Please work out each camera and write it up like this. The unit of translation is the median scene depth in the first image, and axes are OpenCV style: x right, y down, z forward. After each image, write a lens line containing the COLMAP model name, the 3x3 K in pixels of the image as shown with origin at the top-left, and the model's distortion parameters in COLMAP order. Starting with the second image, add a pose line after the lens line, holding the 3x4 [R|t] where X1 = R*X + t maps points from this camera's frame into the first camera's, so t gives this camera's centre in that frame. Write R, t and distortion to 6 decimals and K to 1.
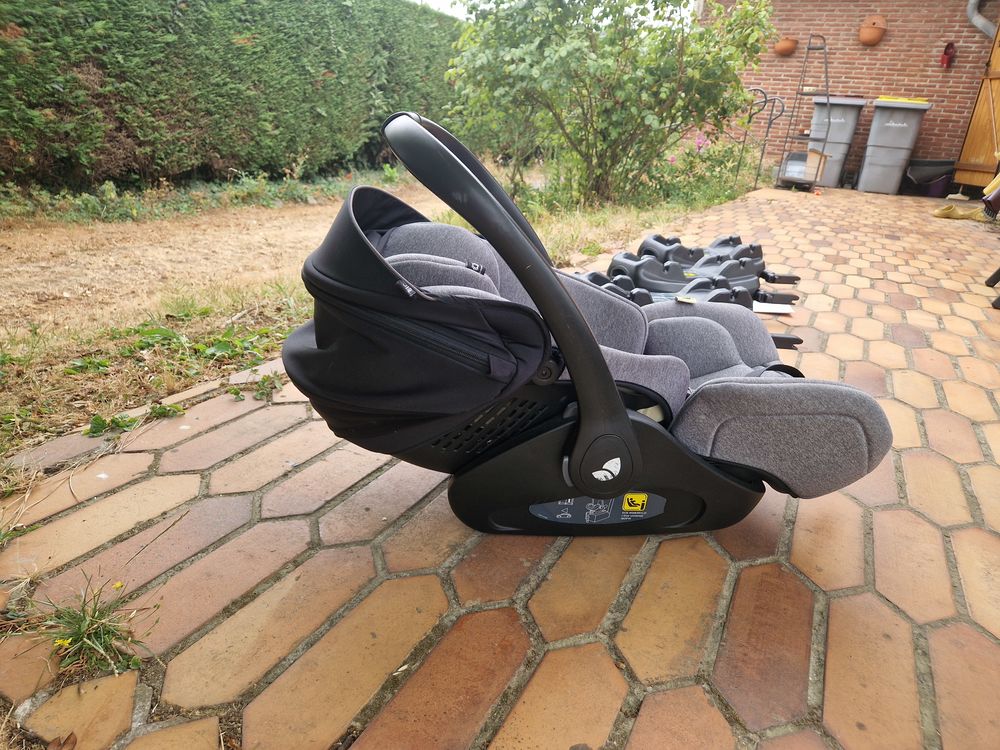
lens RADIAL K [[669.6, 0, 502.0], [0, 669.6, 388.7], [0, 0, 1]] dist [0.069360, -0.061577]
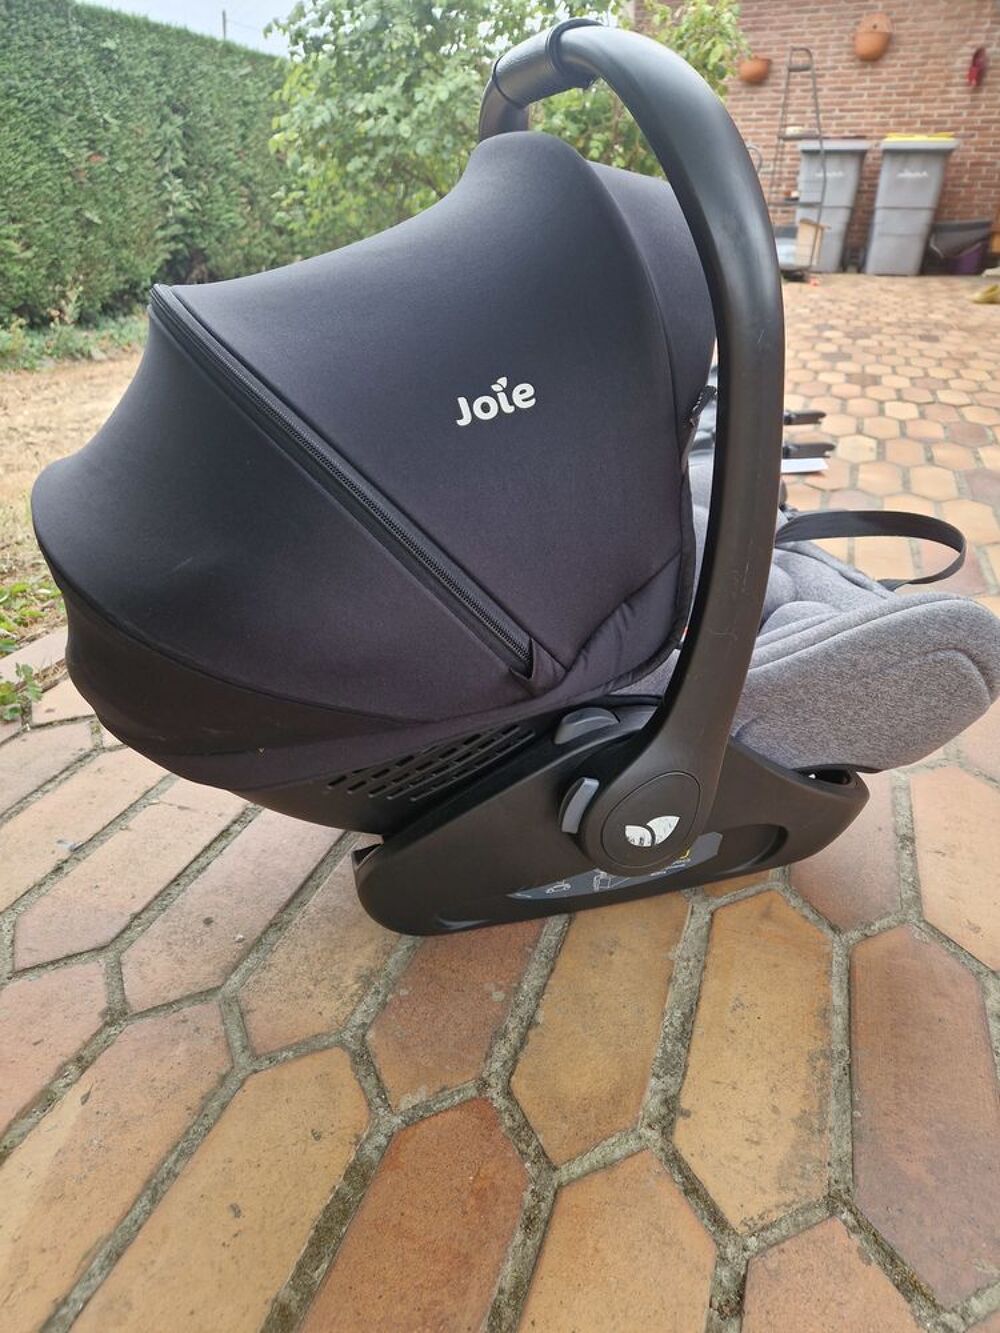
lens RADIAL K [[897.0, 0, 480.8], [0, 897.0, 684.8], [0, 0, 1]] dist [0.057542, -0.047330]
pose [[0.991097, -0.114126, 0.068573, 0.000006], [0.106218, 0.988283, 0.109613, -0.068877], [-0.080279, -0.101353, 0.991606, 0.207617]]
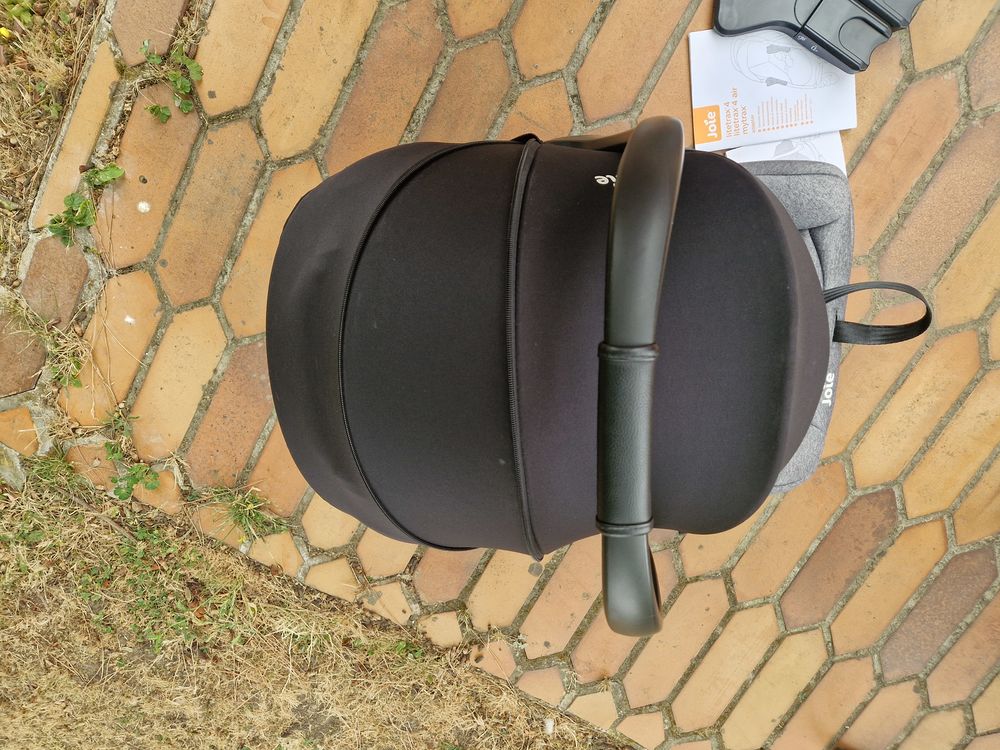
lens RADIAL K [[660.4, 0, 498.4], [0, 660.4, 381.4], [0, 0, 1]] dist [0.070387, -0.057344]
pose [[0.995979, 0.048274, -0.075462, 0.071068], [0.069522, 0.114697, 0.990965, -0.778730], [0.056493, -0.992227, 0.110880, 0.729356]]
